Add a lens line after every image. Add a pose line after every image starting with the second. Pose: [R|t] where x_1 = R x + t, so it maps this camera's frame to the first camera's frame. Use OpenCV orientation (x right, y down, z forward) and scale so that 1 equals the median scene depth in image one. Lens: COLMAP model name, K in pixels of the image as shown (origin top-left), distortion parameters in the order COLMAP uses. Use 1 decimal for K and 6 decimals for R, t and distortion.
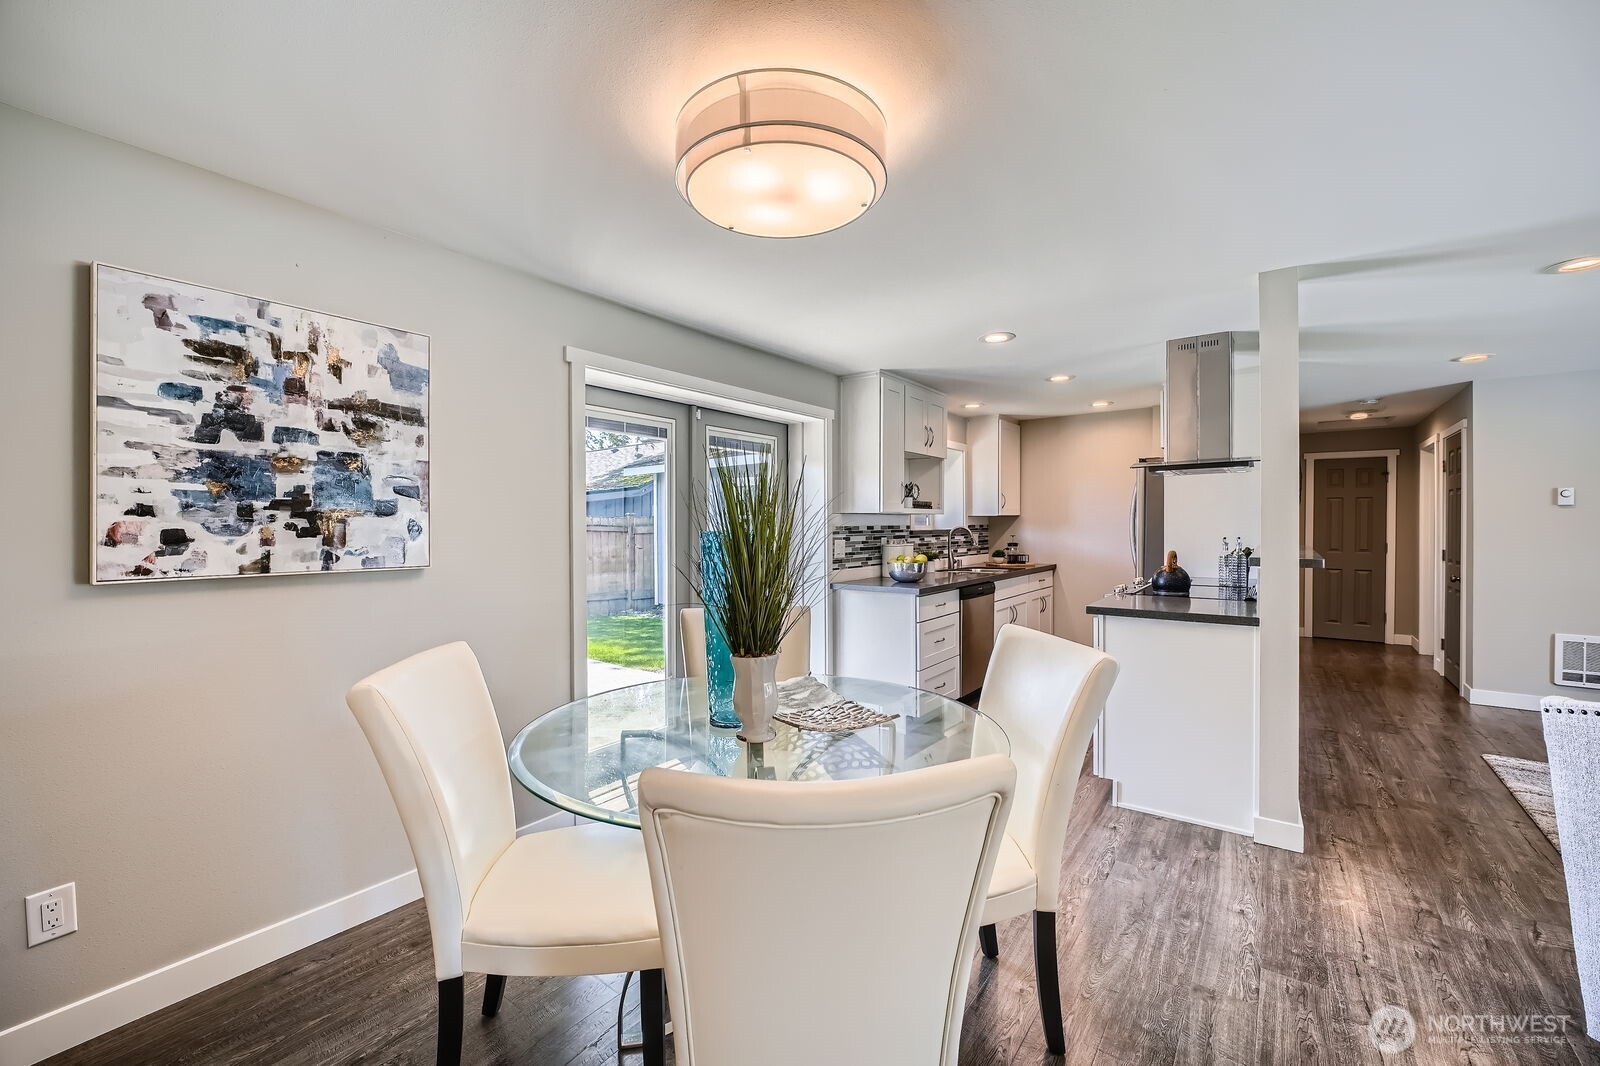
lens RADIAL K [[644.5, 0, 793.9], [0, 644.5, 523.8], [0, 0, 1]] dist [-0.003507, -0.001473]
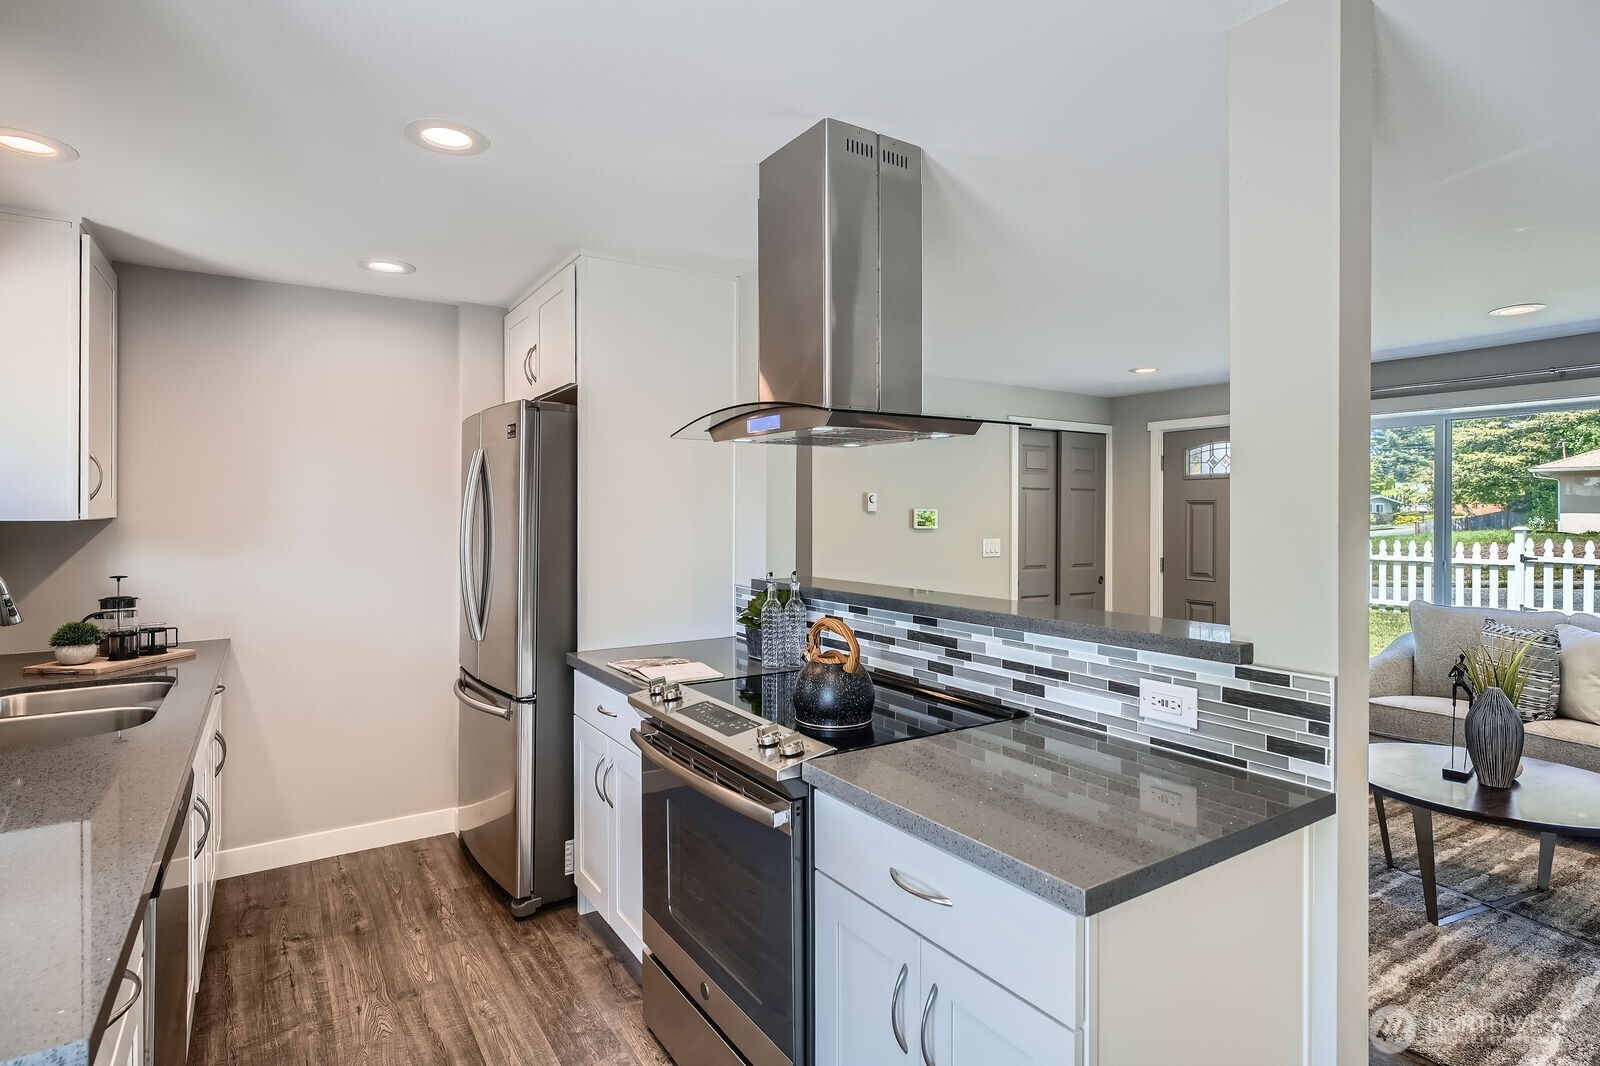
lens RADIAL K [[820.9, 0, 797.8], [0, 820.9, 517.1], [0, 0, 1]] dist [-0.005447, 0.002020]
pose [[0.338096, 0.001690, 0.941110, 0.056327], [-0.000603, 0.999999, -0.001579, -0.018160], [-0.941111, -0.000034, 0.338096, 0.636757]]
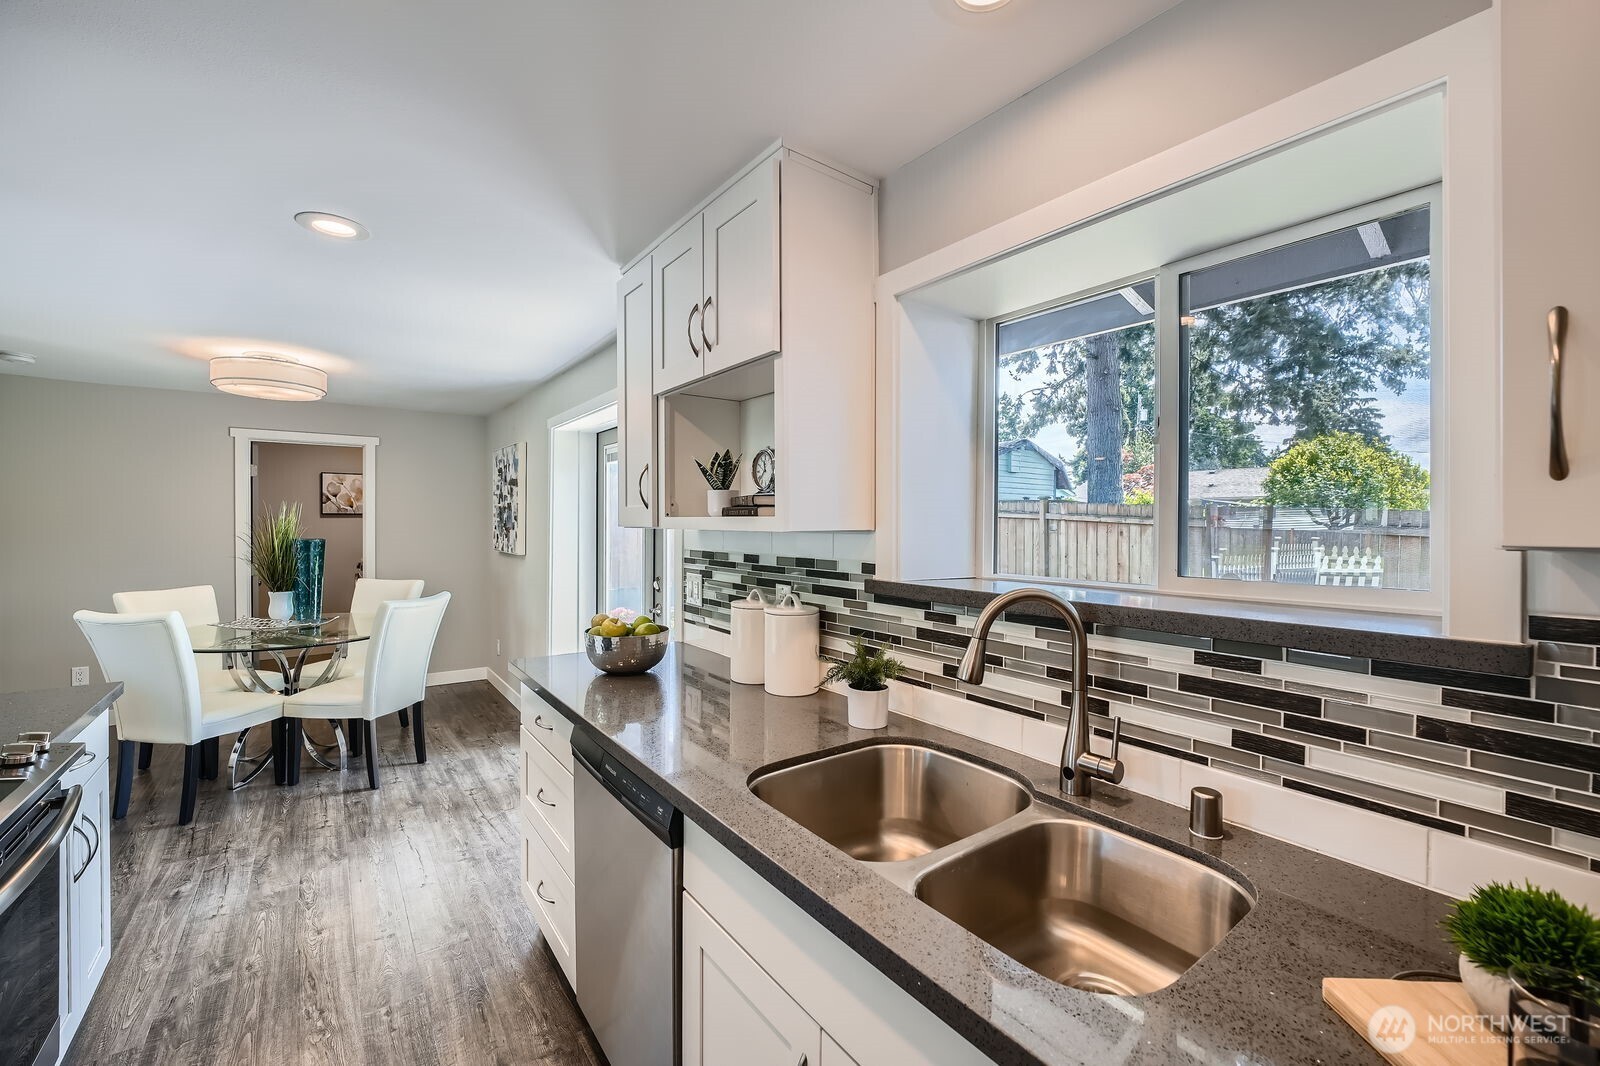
lens RADIAL K [[644.5, 0, 793.9], [0, 644.5, 534.5], [0, 0, 1]] dist [-0.003507, -0.001473]
pose [[-0.281594, 0.016512, -0.959391, 0.557976], [-0.007718, 0.999781, 0.019472, -0.020516], [0.959503, 0.012888, -0.281405, 1.157370]]
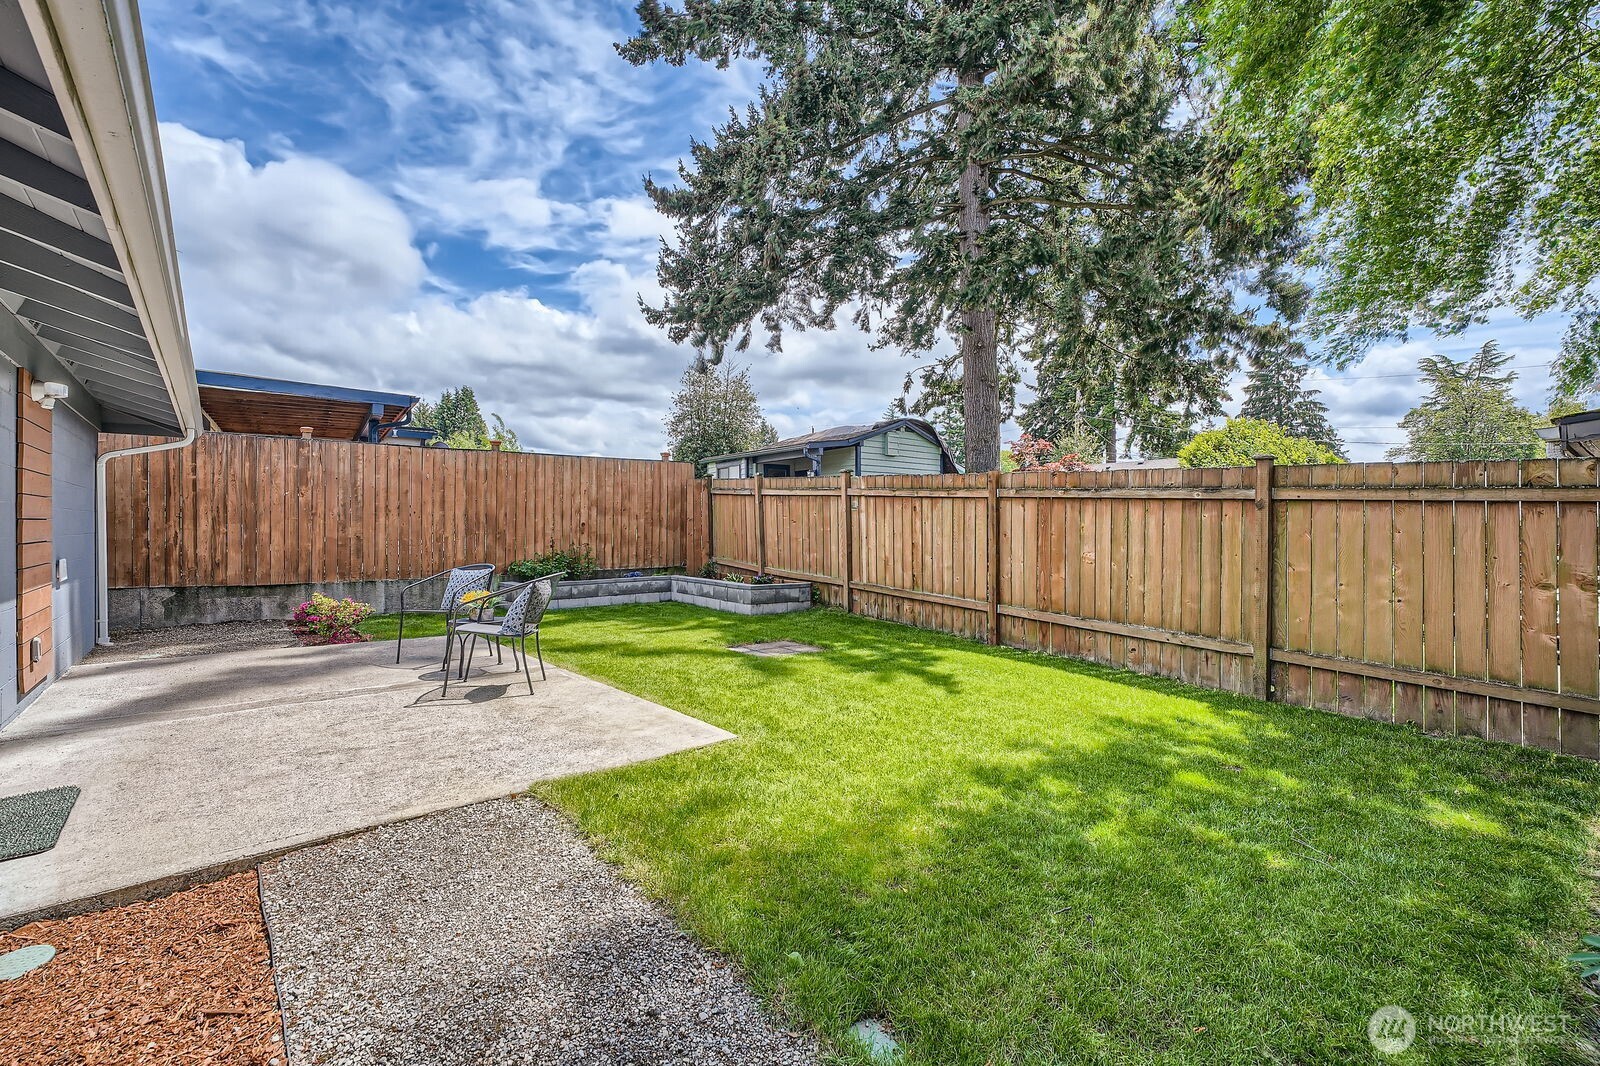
lens RADIAL K [[706.0, 0, 809.3], [0, 706.0, 524.3], [0, 0, 1]] dist [0.002212, 0.000271]
pose [[-0.187673, 0.001013, -0.982231, 0.306232], [-0.002564, 0.999996, 0.001521, 0.042715], [0.982228, 0.002804, -0.187670, 1.617567]]
